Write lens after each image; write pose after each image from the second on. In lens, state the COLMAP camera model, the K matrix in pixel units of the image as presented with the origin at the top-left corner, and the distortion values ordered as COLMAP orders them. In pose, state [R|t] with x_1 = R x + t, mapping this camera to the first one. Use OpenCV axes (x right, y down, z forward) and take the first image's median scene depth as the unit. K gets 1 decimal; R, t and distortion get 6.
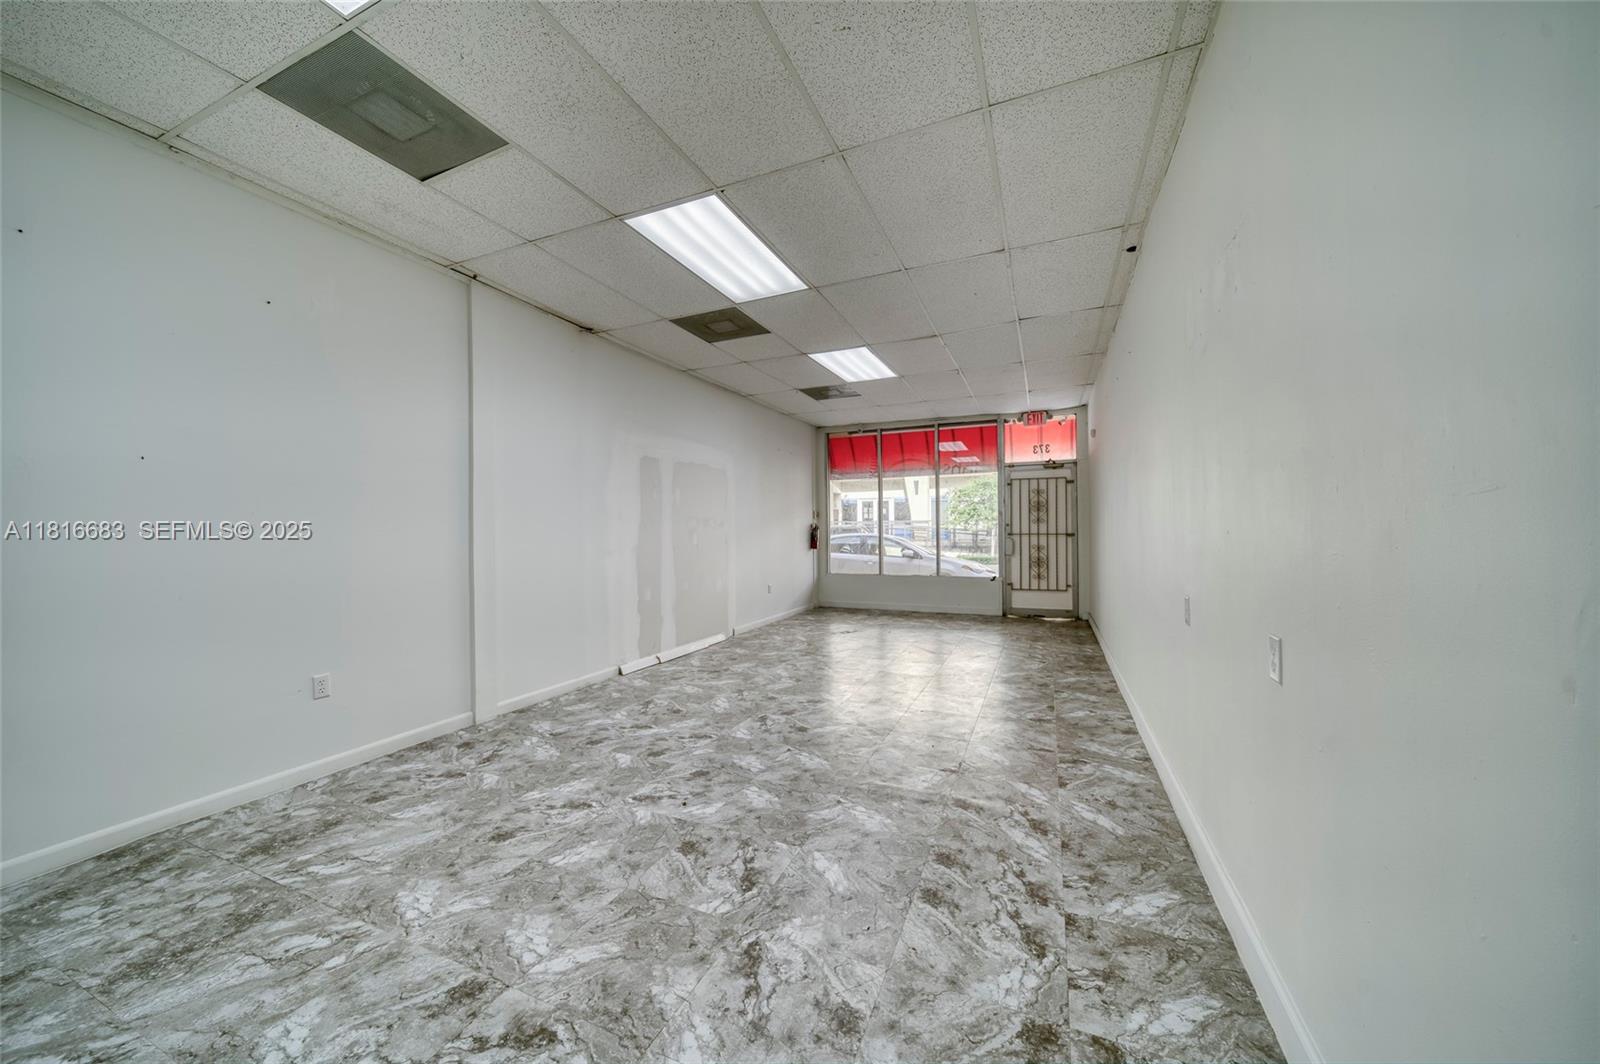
lens RADIAL K [[562.5, 0, 801.3], [0, 562.5, 533.2], [0, 0, 1]] dist [0.000456, -0.000152]
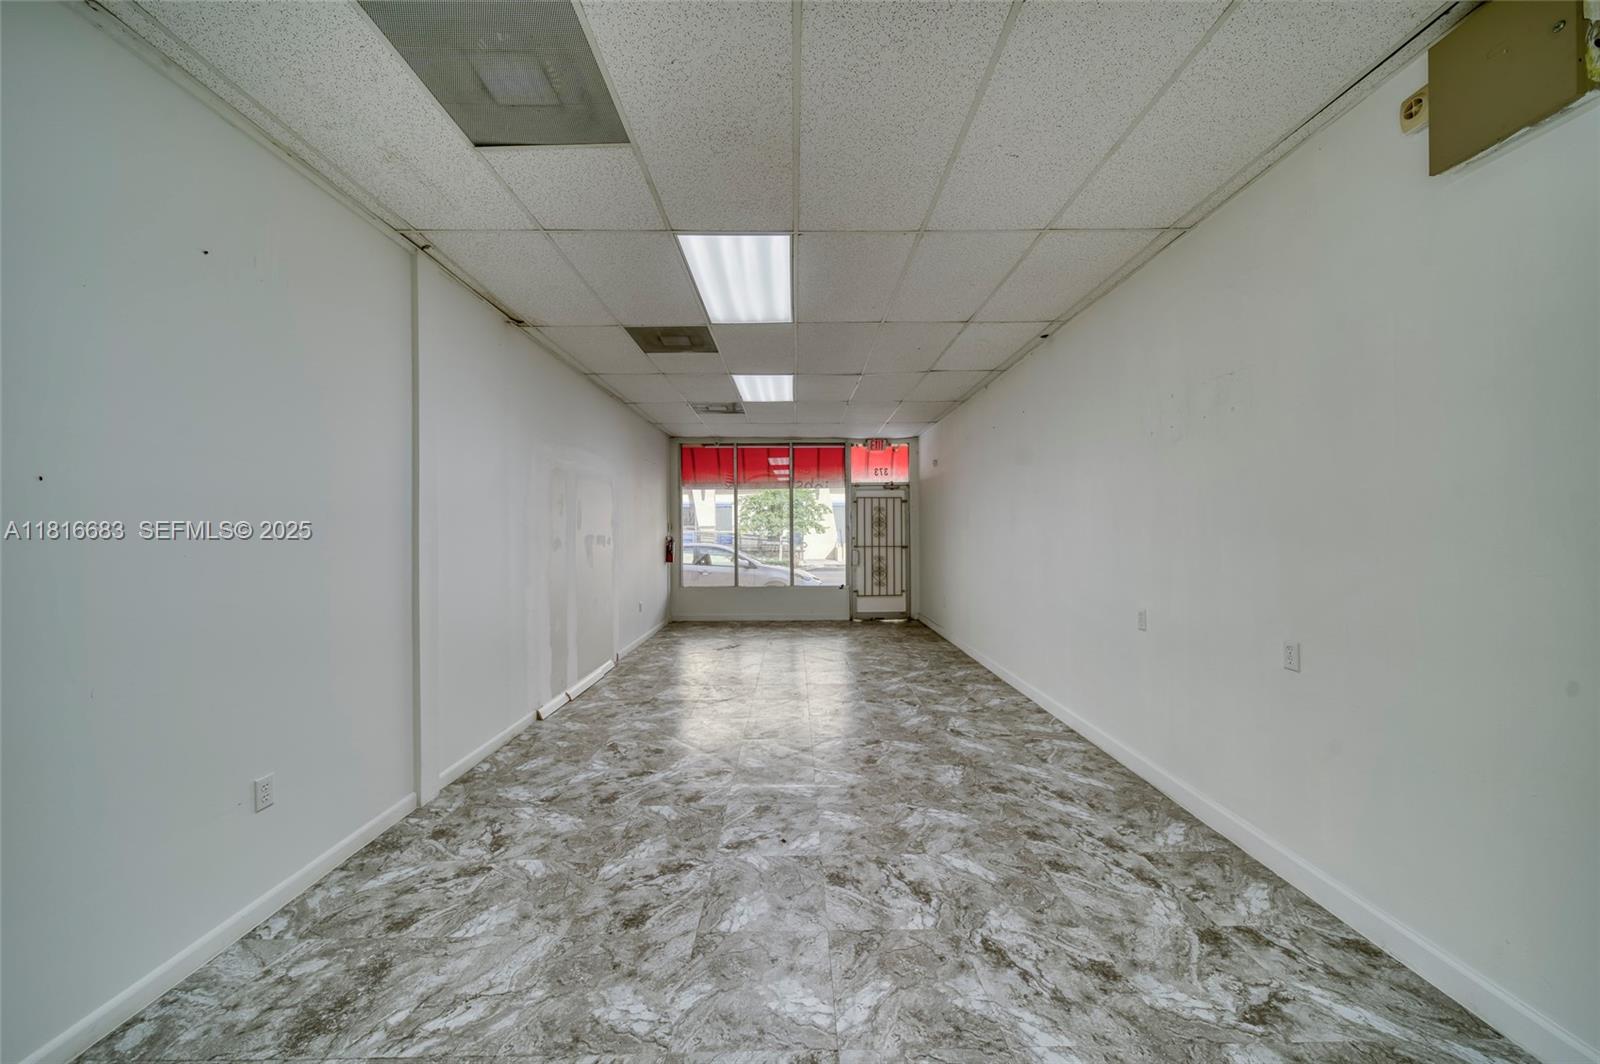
lens RADIAL K [[565.9, 0, 800.0], [0, 565.9, 532.0], [0, 0, 1]] dist [0.000479, -0.000454]
pose [[0.911895, 0.002205, 0.410418, -0.442897], [0.000425, 0.999980, -0.006317, -0.046770], [-0.410423, 0.005934, 0.911876, 0.048568]]
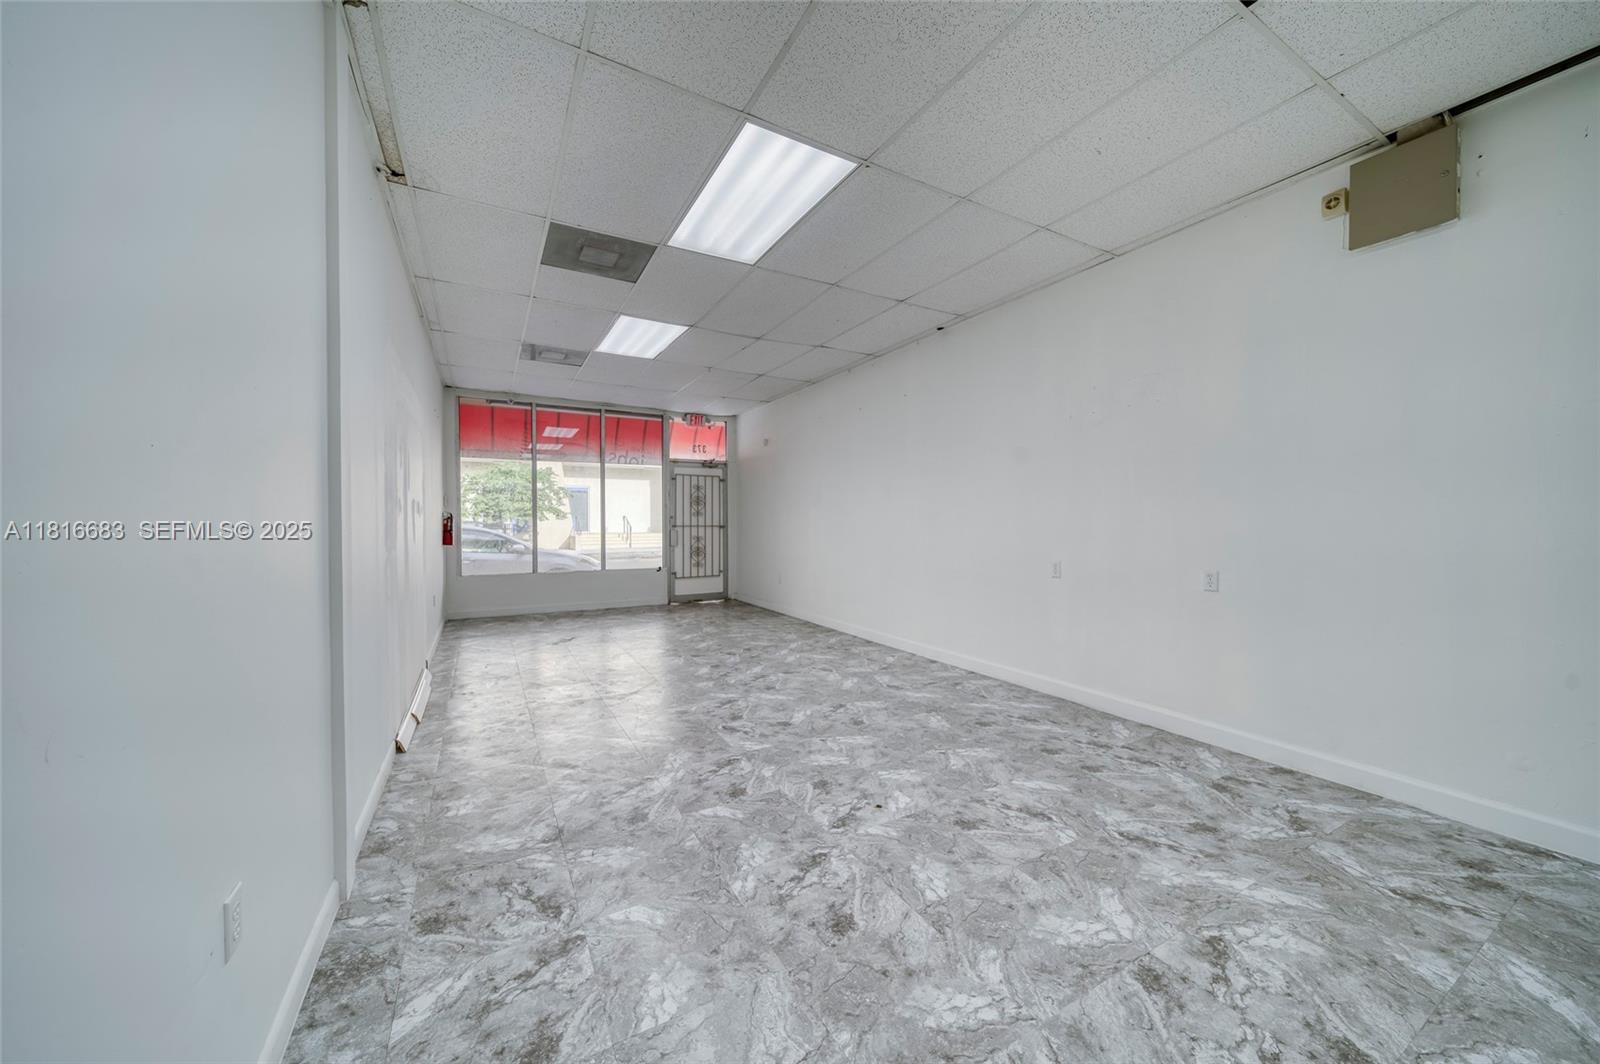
lens RADIAL K [[565.9, 0, 800.0], [0, 565.9, 532.0], [0, 0, 1]] dist [0.000479, -0.000454]
pose [[0.601814, -0.007044, 0.798606, -0.778082], [-0.000421, 0.999958, 0.009137, 0.006818], [-0.798636, -0.005835, 0.601785, 0.396984]]
